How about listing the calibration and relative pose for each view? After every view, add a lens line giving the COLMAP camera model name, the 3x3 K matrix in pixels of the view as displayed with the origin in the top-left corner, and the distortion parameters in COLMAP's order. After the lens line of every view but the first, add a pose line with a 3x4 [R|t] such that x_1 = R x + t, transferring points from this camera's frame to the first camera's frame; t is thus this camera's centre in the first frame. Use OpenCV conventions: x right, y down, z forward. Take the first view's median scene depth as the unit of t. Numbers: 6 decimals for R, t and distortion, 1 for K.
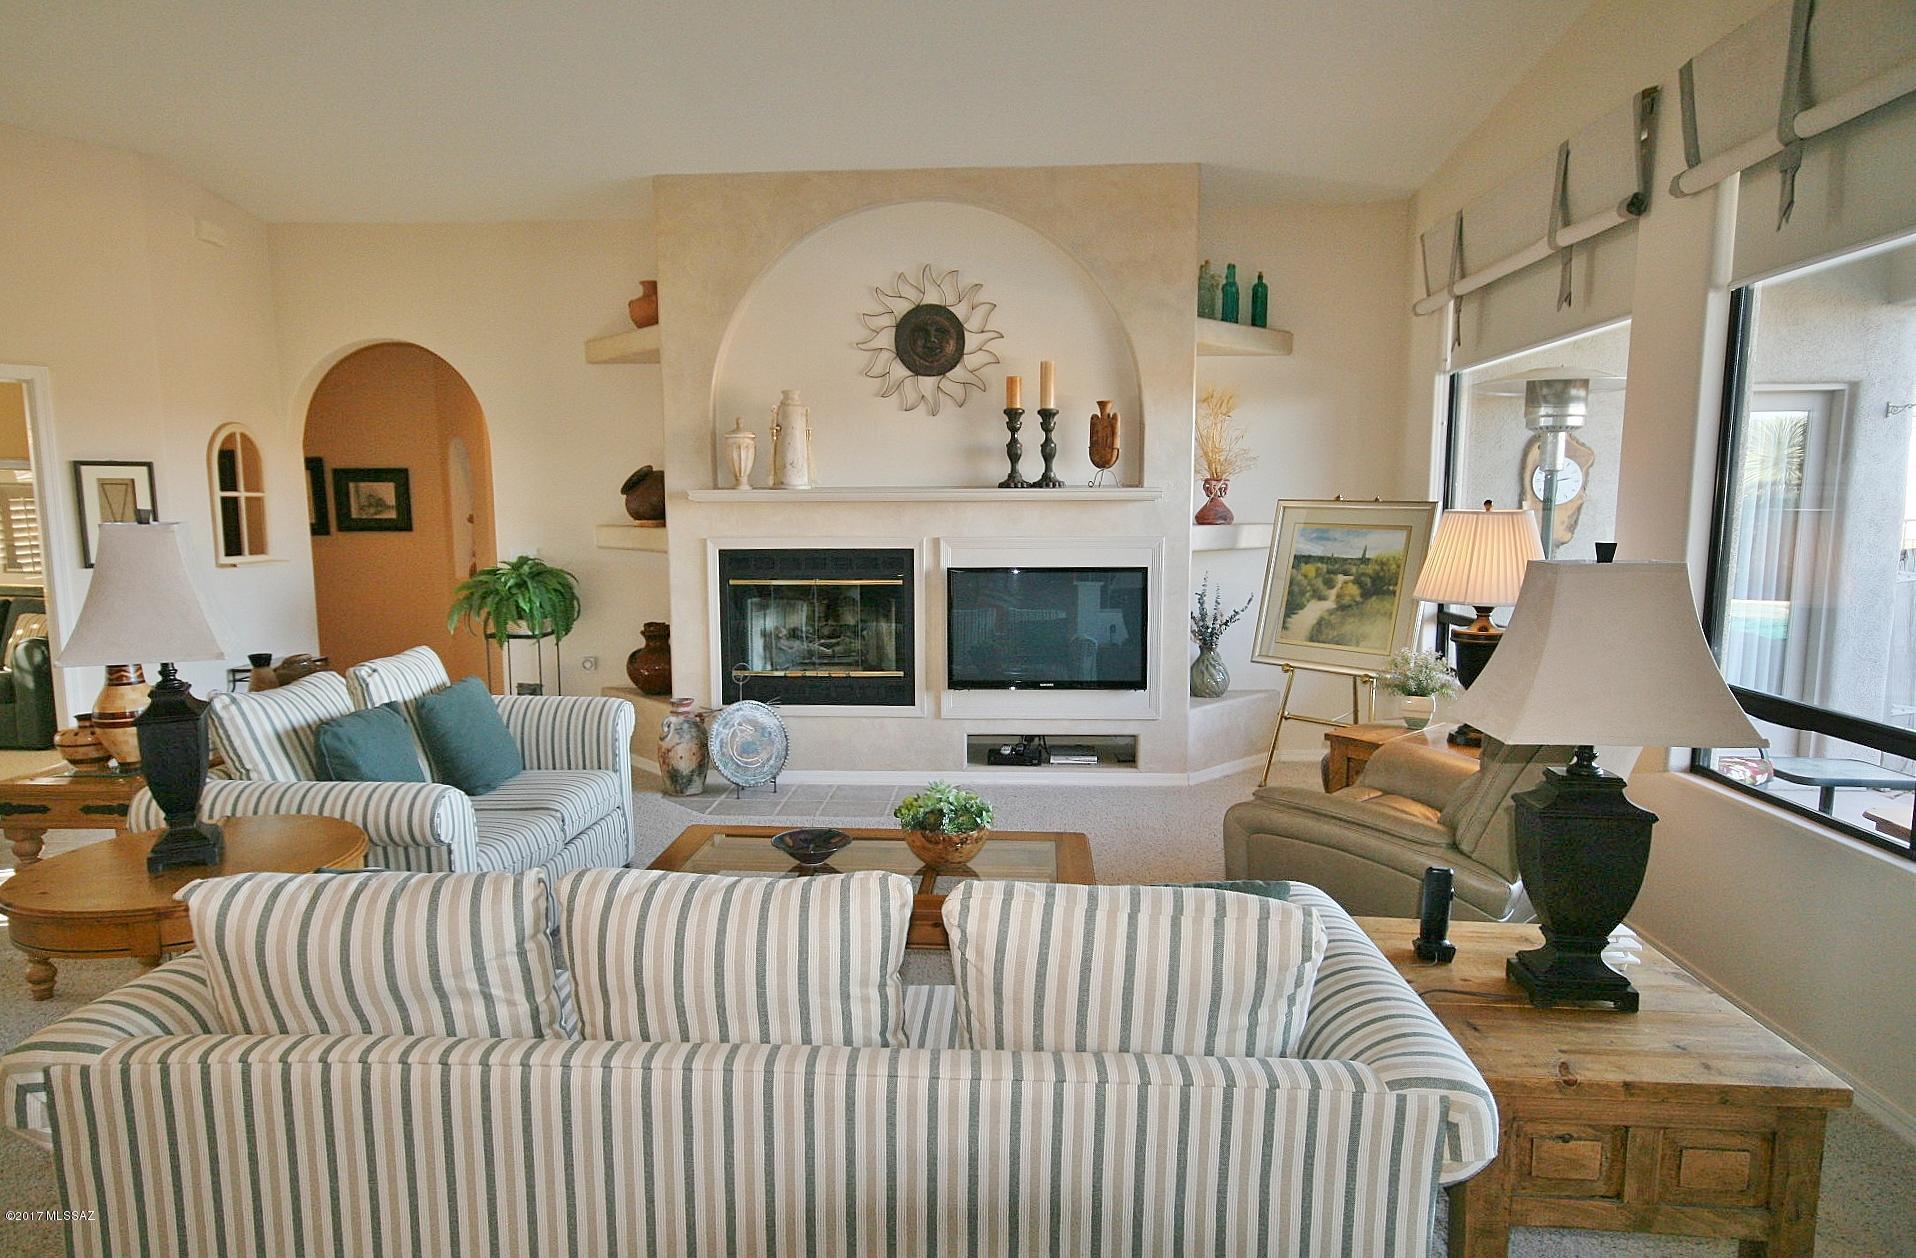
lens RADIAL K [[1161.0, 0, 958.0], [0, 1161.0, 629.0], [0, 0, 1]] dist [-0.003517, 0.031521]
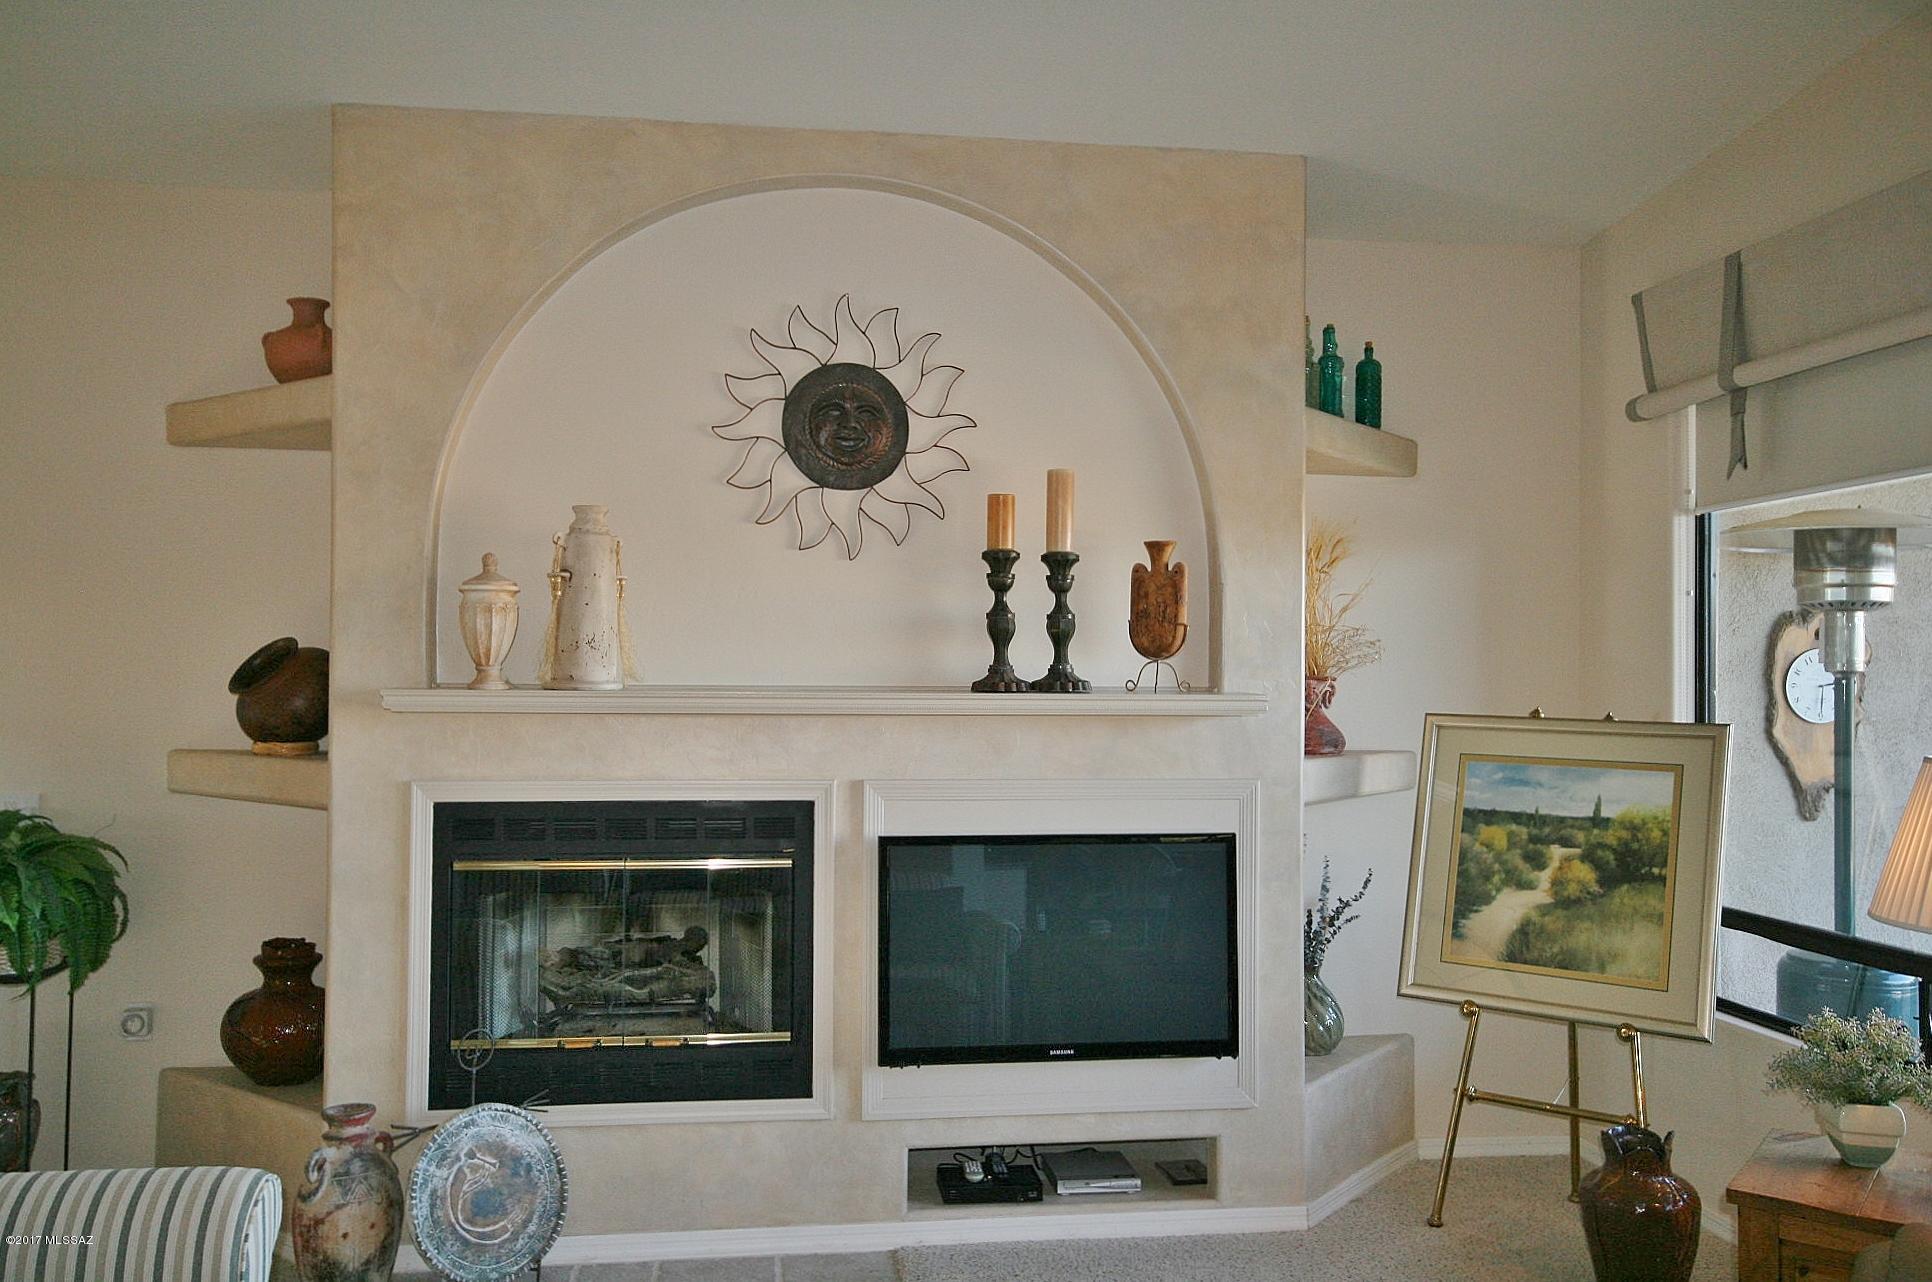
lens RADIAL K [[1583.2, 0, 966.0], [0, 1583.2, 641.0], [0, 0, 1]] dist [-0.007286, 0.063377]
pose [[0.980220, 0.015557, 0.197301, -0.116694], [0.010533, 0.991392, -0.130499, -0.046485], [-0.197632, 0.129996, 0.971619, 0.263660]]
